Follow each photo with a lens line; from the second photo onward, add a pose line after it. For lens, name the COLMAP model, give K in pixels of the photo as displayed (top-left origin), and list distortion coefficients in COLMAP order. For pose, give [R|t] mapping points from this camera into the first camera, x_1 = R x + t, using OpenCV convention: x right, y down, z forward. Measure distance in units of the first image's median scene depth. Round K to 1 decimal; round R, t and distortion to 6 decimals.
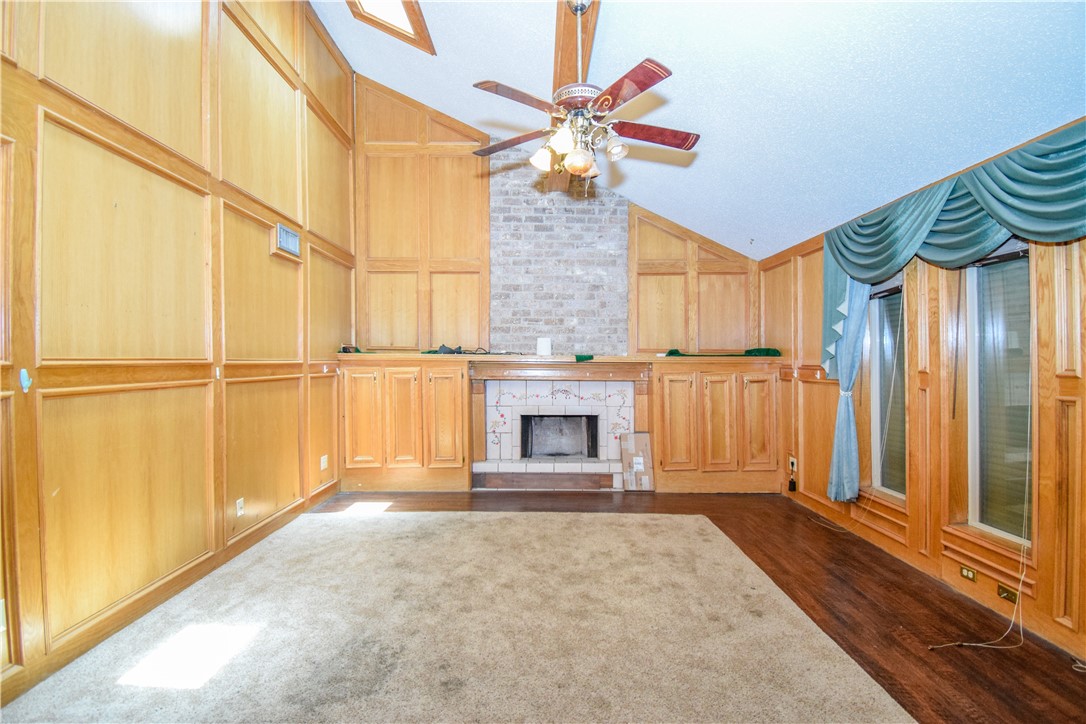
lens RADIAL K [[493.0, 0, 550.7], [0, 493.0, 361.0], [0, 0, 1]] dist [0.009553, -0.016735]
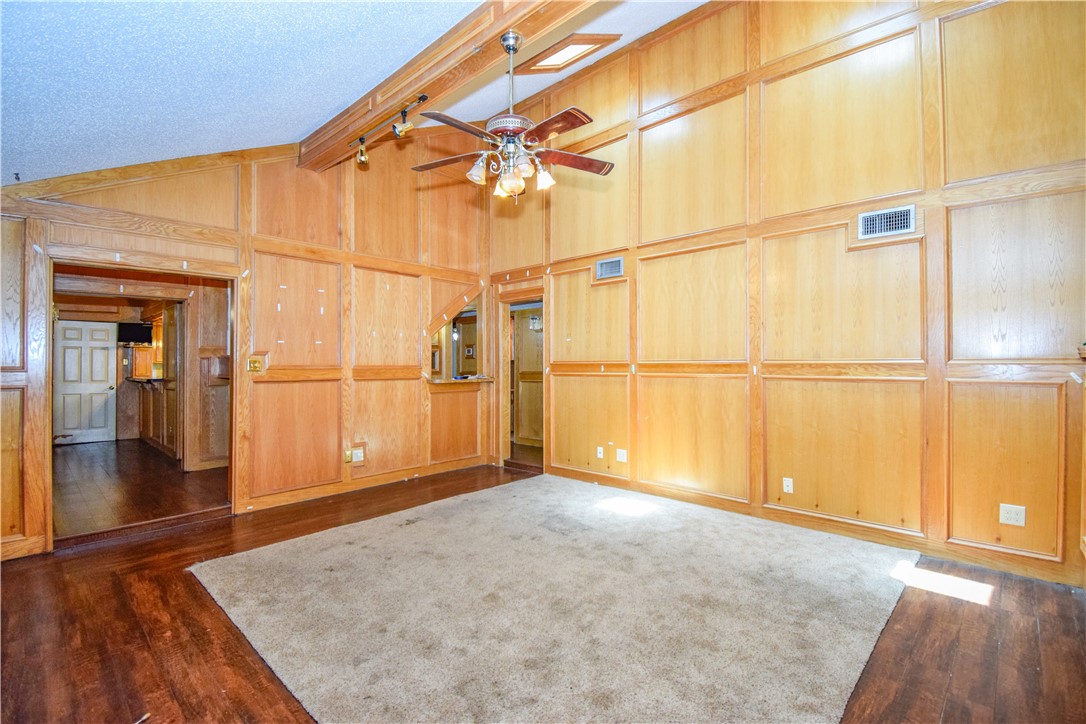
lens RADIAL K [[493.0, 0, 547.6], [0, 493.0, 359.7], [0, 0, 1]] dist [0.009553, -0.016735]
pose [[-0.698831, -0.005089, -0.715269, 0.525800], [-0.000219, 0.999976, -0.006901, 0.004196], [0.715287, -0.004666, -0.698816, 1.200617]]
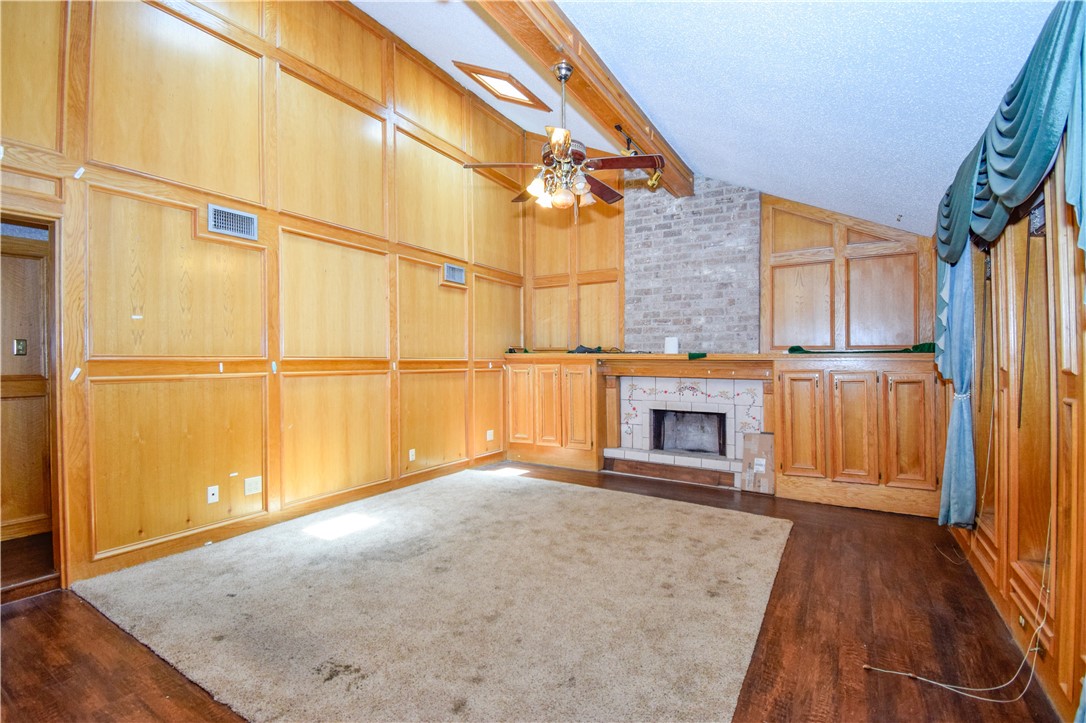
lens RADIAL K [[493.0, 0, 545.7], [0, 493.0, 363.7], [0, 0, 1]] dist [0.009553, -0.016735]
pose [[0.847183, 0.001581, -0.531299, 0.446683], [0.000133, 0.999995, 0.003187, 0.008846], [0.531302, -0.002770, 0.847178, -0.057476]]
